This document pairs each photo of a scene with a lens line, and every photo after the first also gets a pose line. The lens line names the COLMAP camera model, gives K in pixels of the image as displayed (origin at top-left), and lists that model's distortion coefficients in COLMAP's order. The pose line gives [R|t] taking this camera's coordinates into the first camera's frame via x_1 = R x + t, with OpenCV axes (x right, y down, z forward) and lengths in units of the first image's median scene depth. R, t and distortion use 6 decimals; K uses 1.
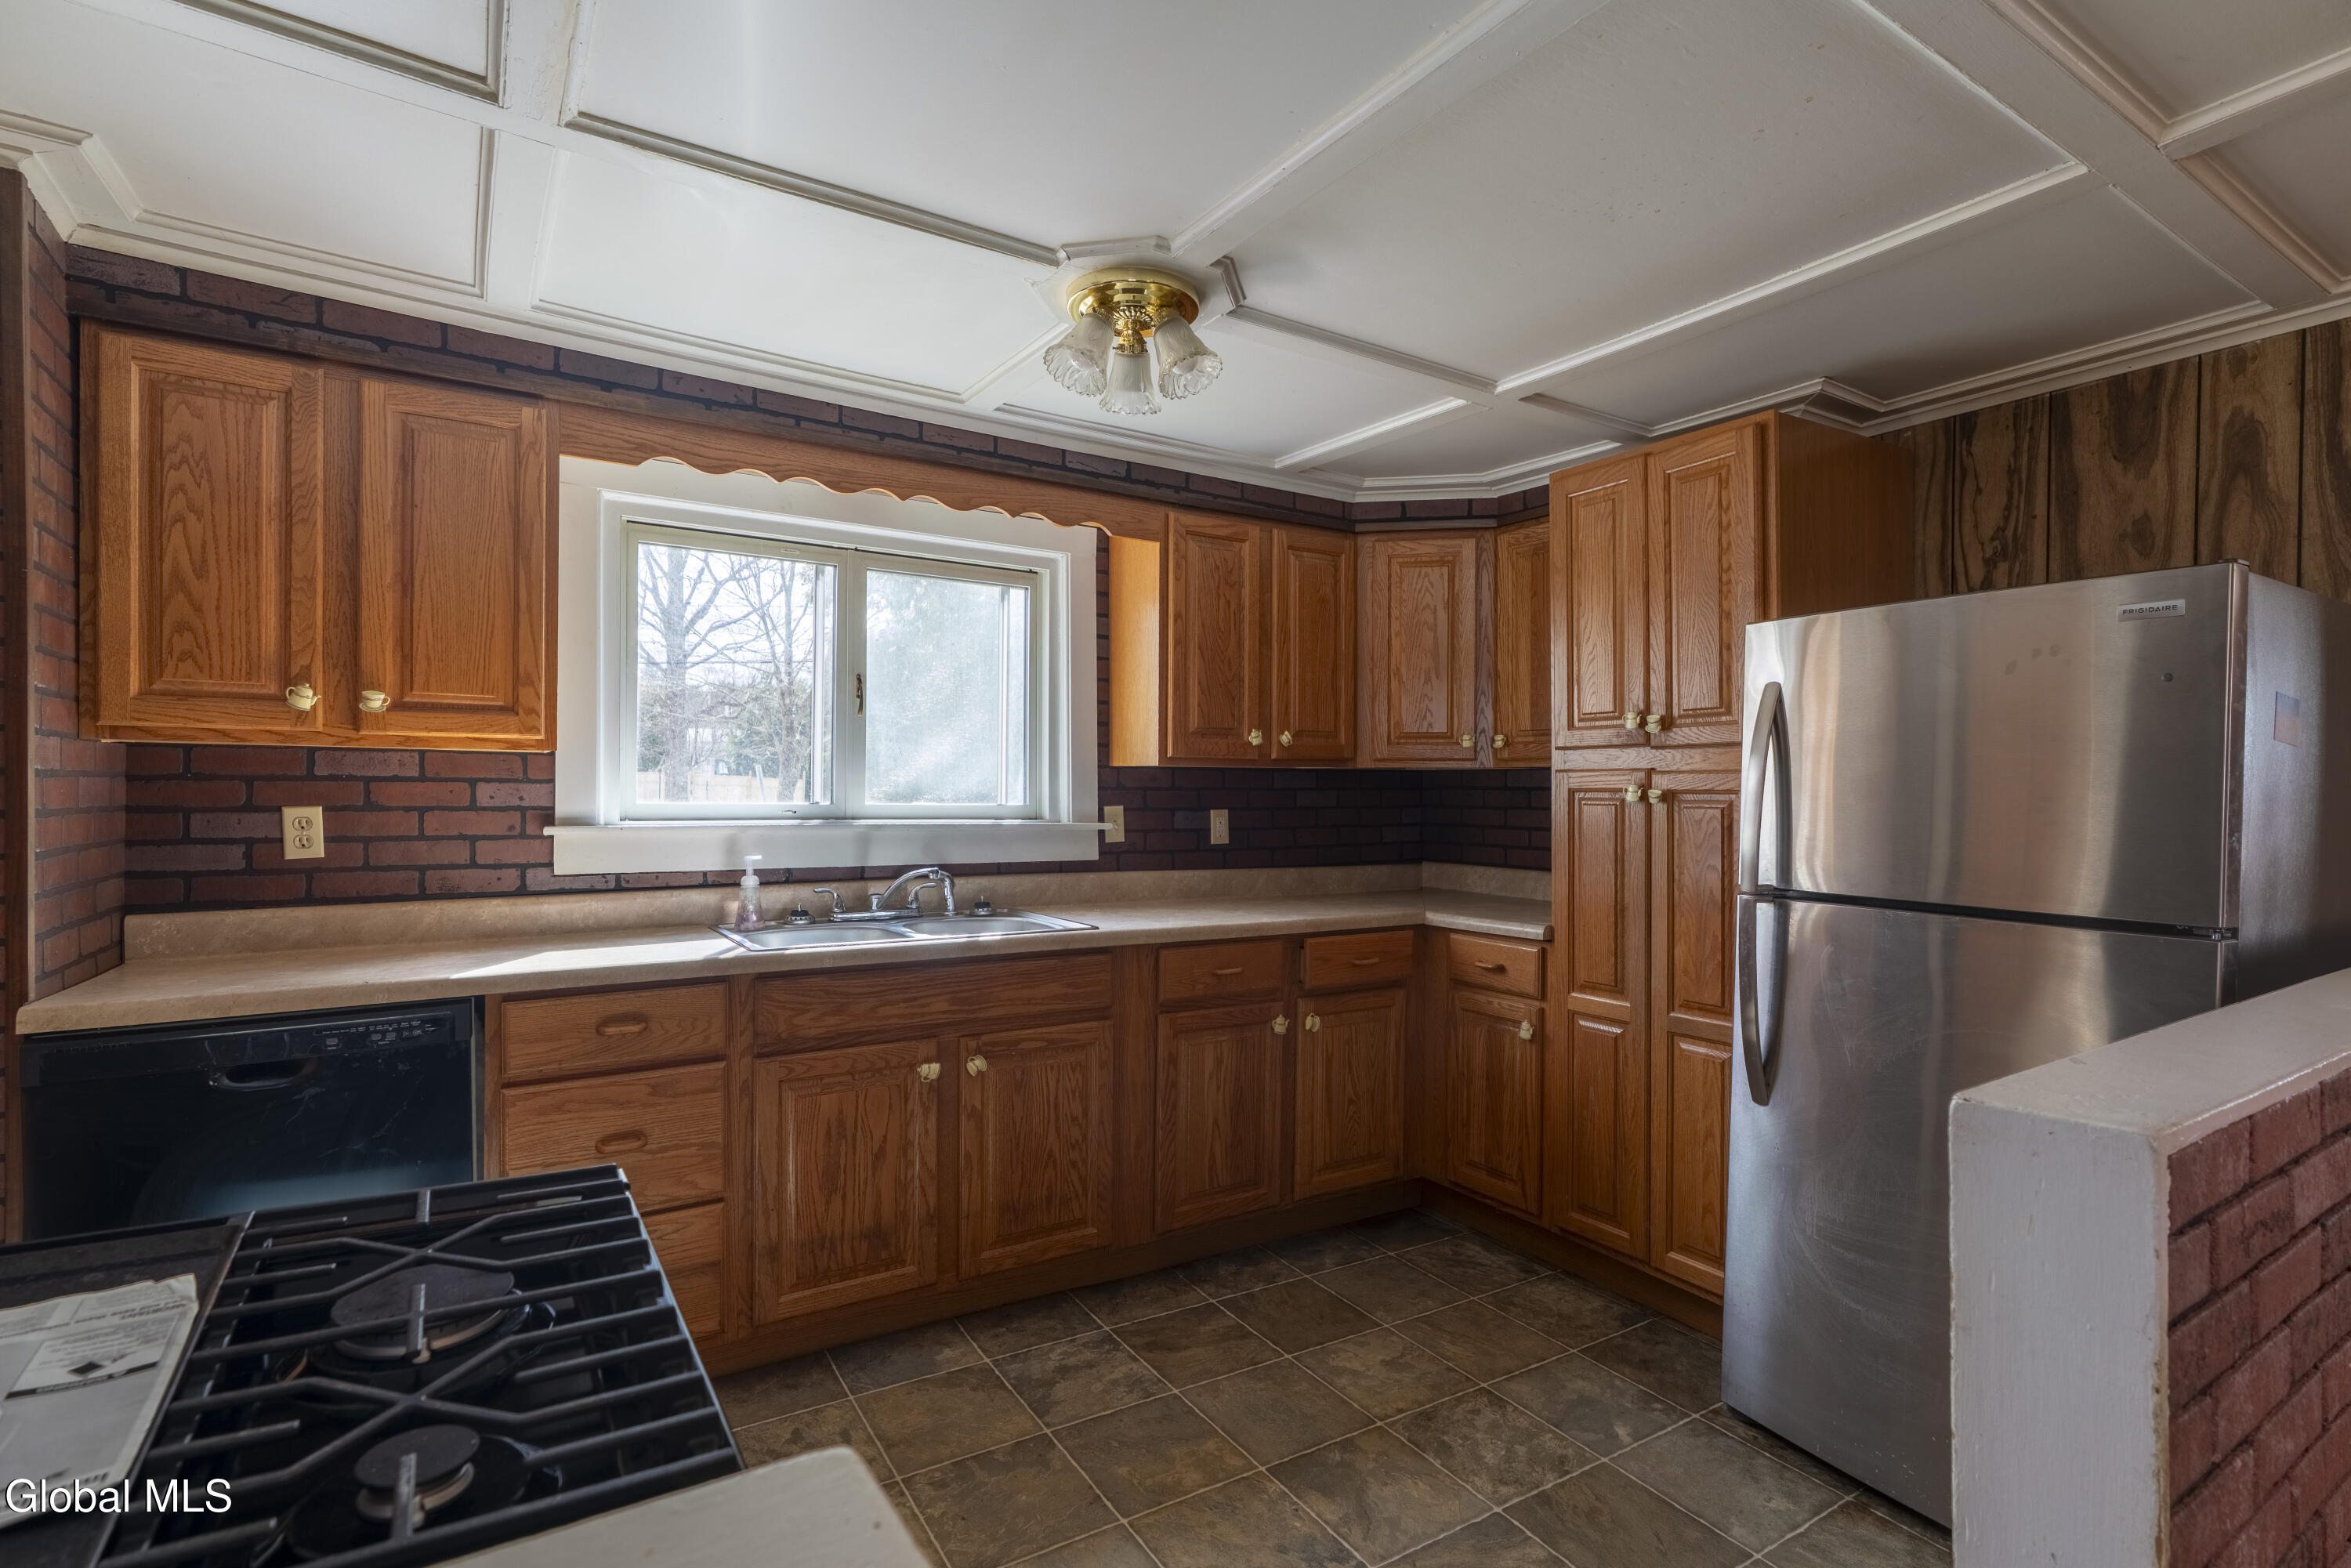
lens RADIAL K [[1118.5, 0, 1173.9], [0, 1118.5, 787.0], [0, 0, 1]] dist [0.005167, 0.000535]
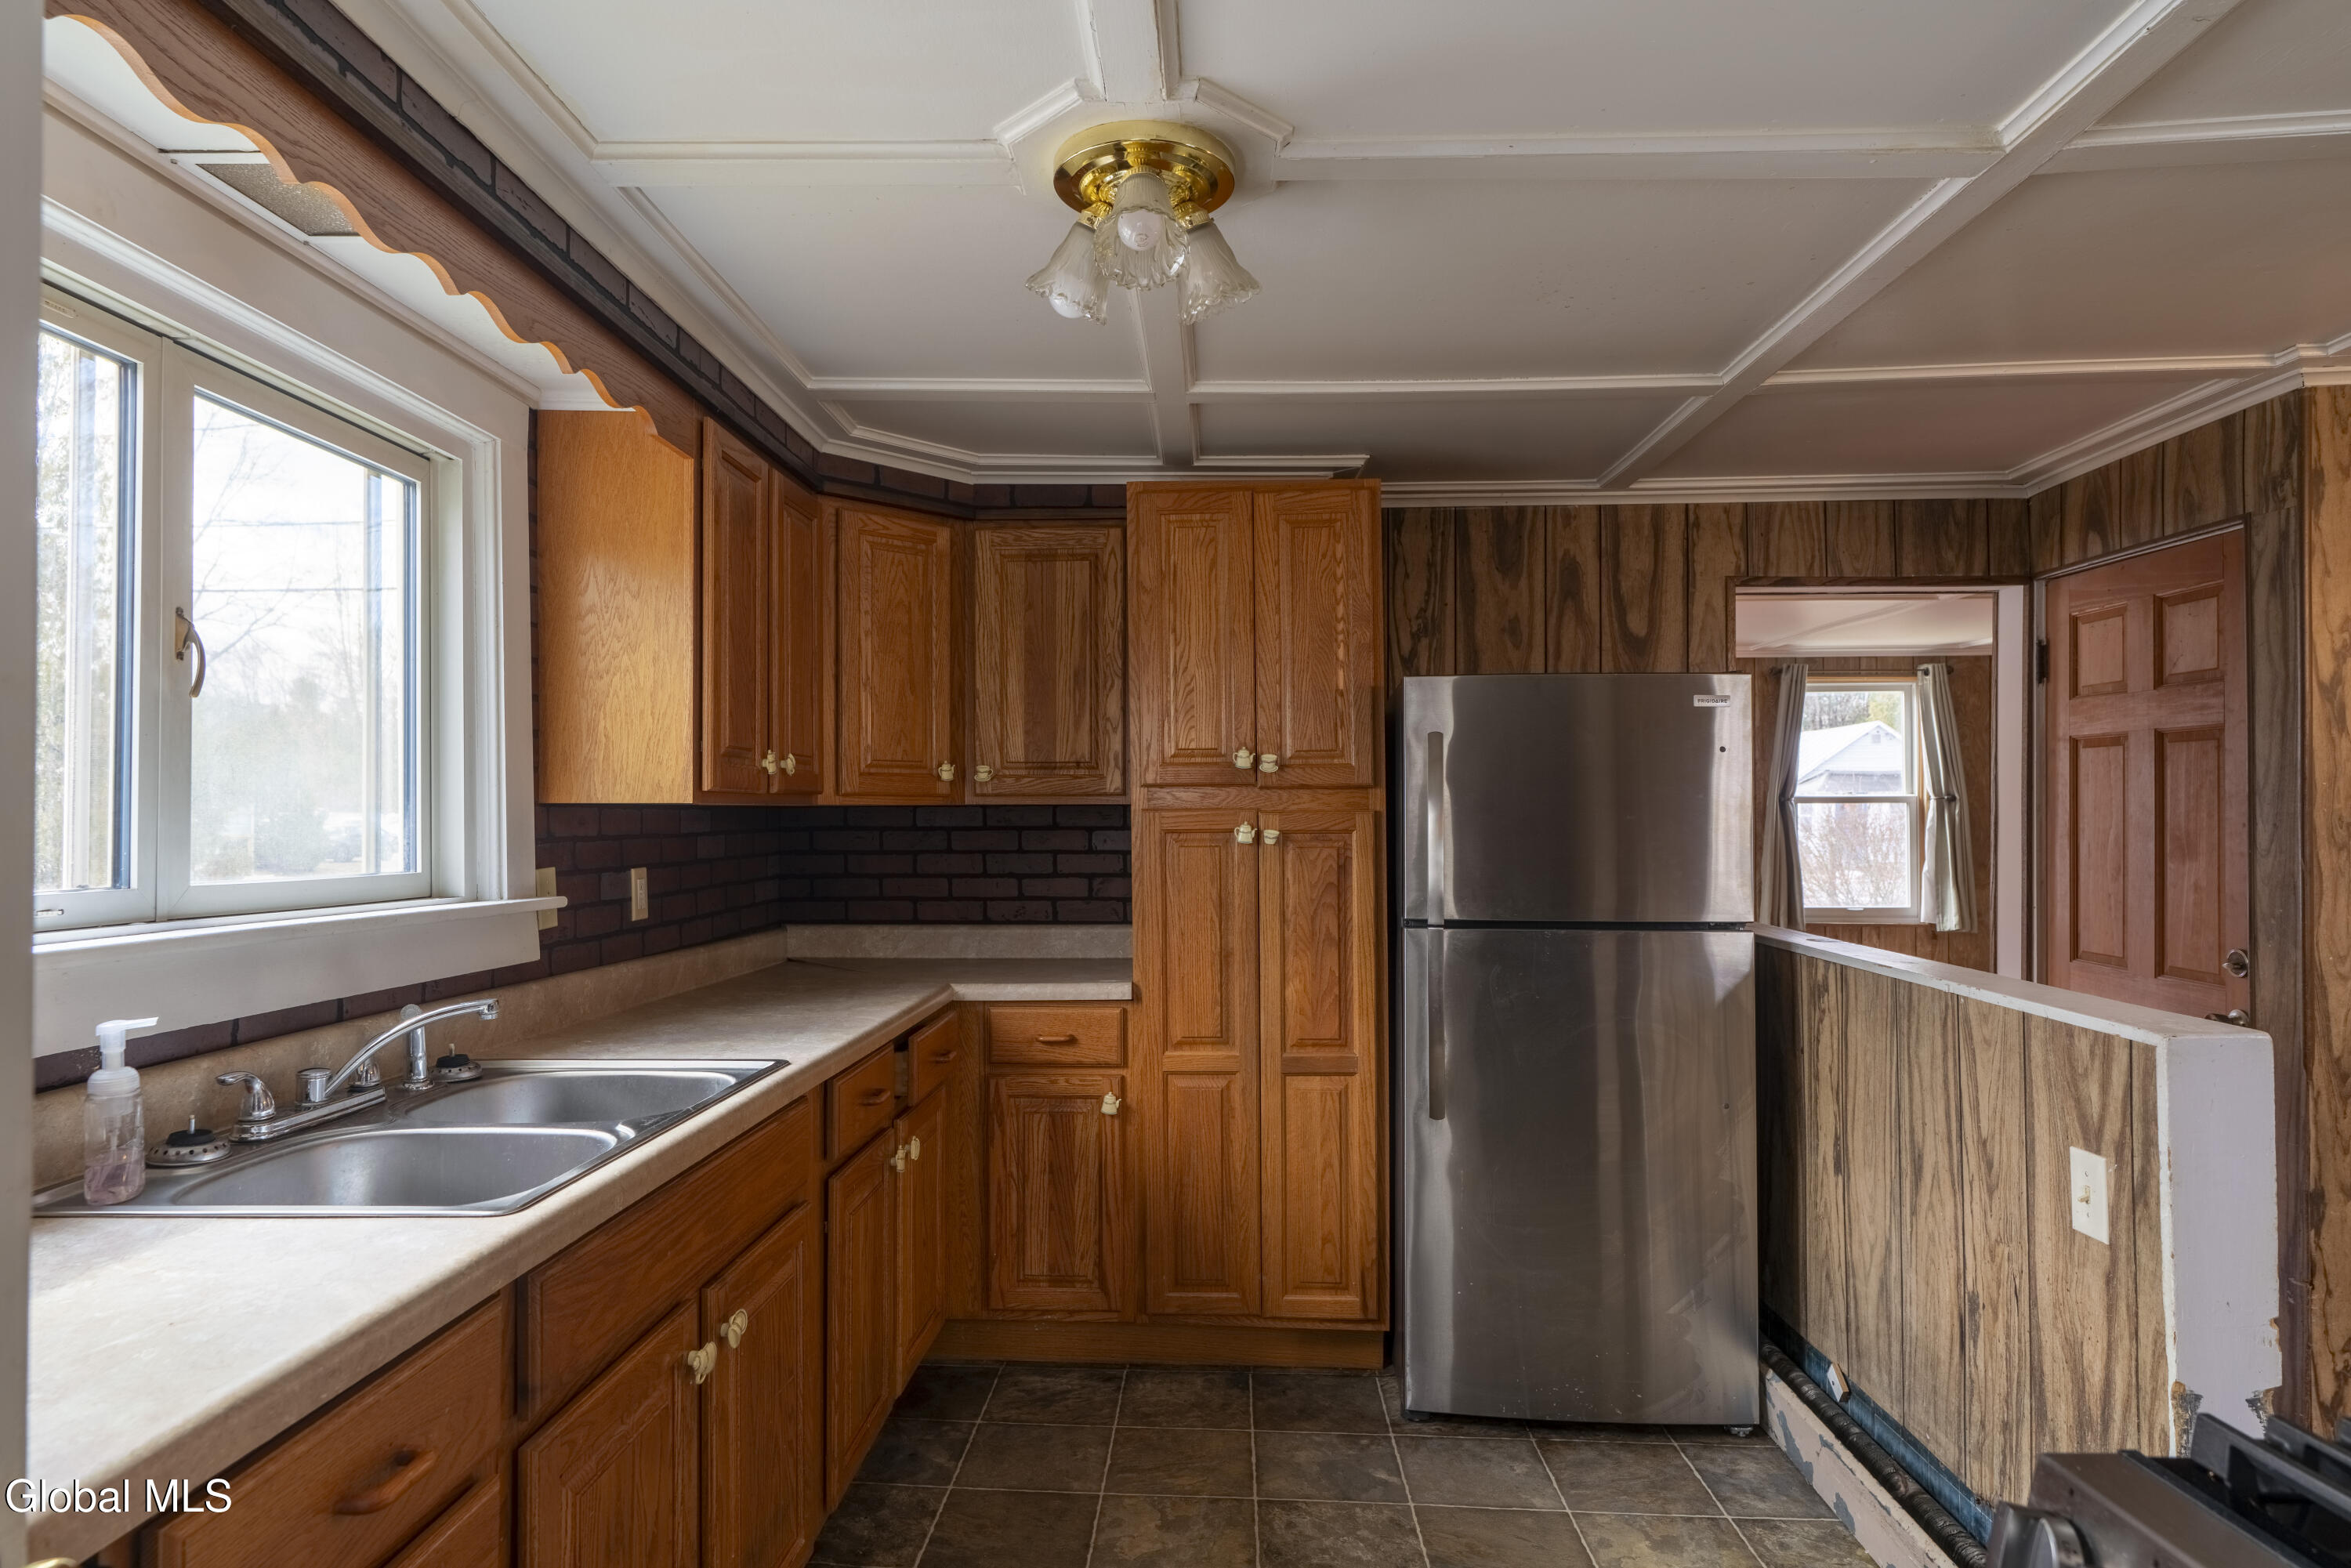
lens RADIAL K [[1333.8, 0, 1173.9], [0, 1333.8, 792.4], [0, 0, 1]] dist [-0.001239, -0.000338]
pose [[0.568650, 0.007575, 0.822545, -0.564399], [0.006722, 0.999881, -0.013855, -0.014870], [-0.822552, 0.013408, 0.568532, 0.385940]]
